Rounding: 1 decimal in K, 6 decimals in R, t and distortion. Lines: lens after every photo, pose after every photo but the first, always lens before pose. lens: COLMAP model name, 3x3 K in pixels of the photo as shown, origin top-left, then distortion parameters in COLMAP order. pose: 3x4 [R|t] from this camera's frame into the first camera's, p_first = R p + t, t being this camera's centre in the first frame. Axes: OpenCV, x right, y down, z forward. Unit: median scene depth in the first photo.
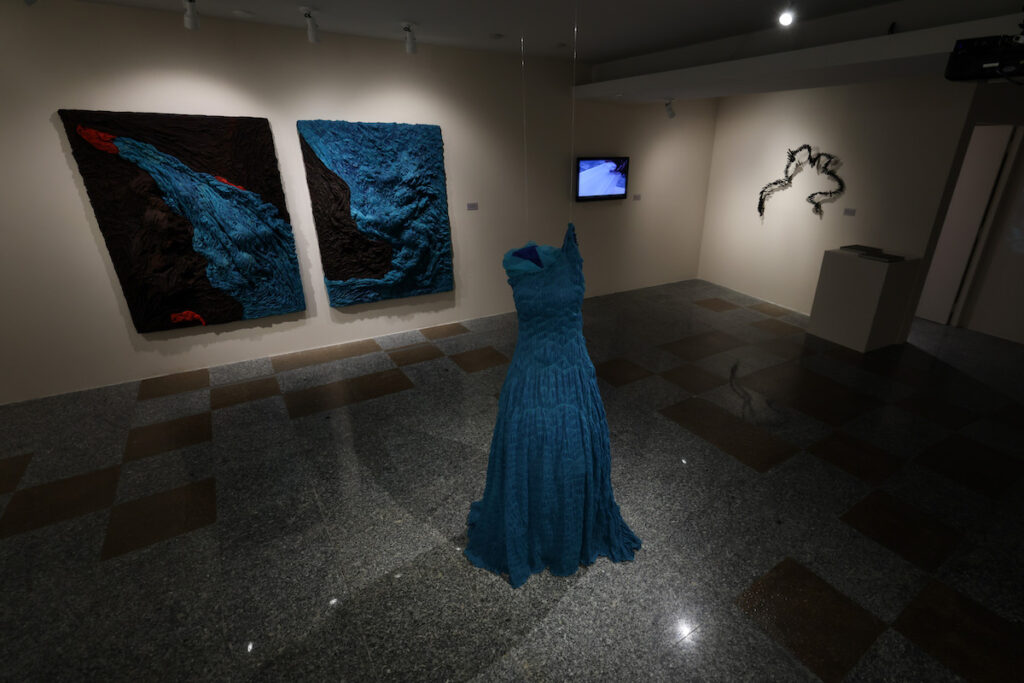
lens RADIAL K [[469.0, 0, 576.6], [0, 469.0, 350.4], [0, 0, 1]] dist [-0.001586, 0.000016]
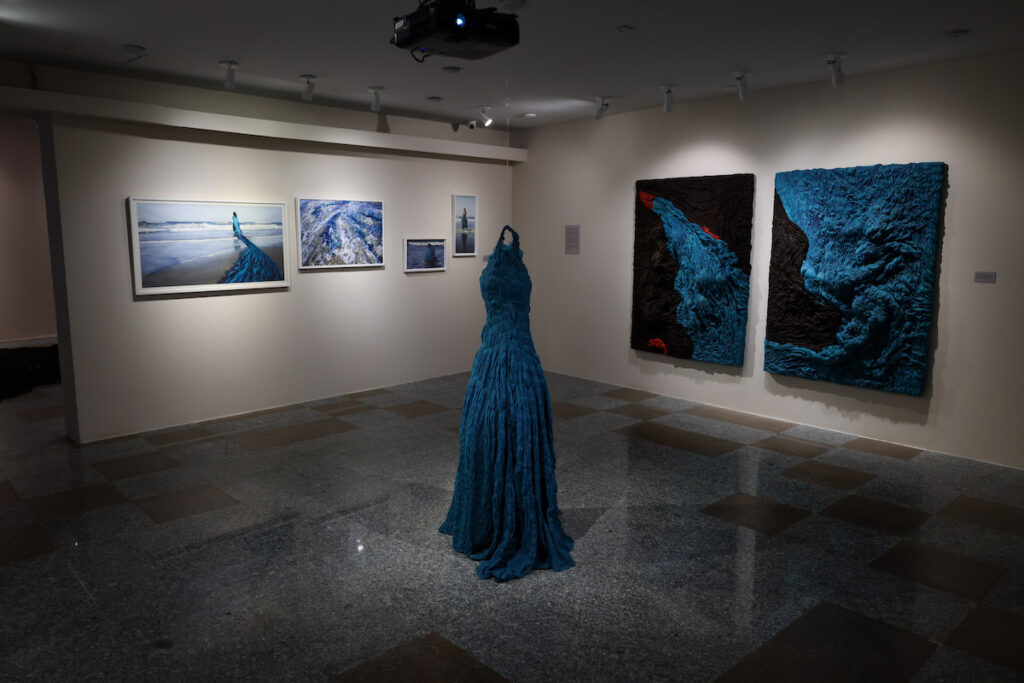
lens RADIAL K [[755.2, 0, 512.0], [0, 755.2, 341.5], [0, 0, 1]] dist [0.003610, 0.001884]
pose [[0.117662, 0.125573, -0.985082, 0.859868], [-0.392152, 0.917227, 0.070083, -0.062000], [0.912345, 0.378056, 0.157166, 0.361063]]
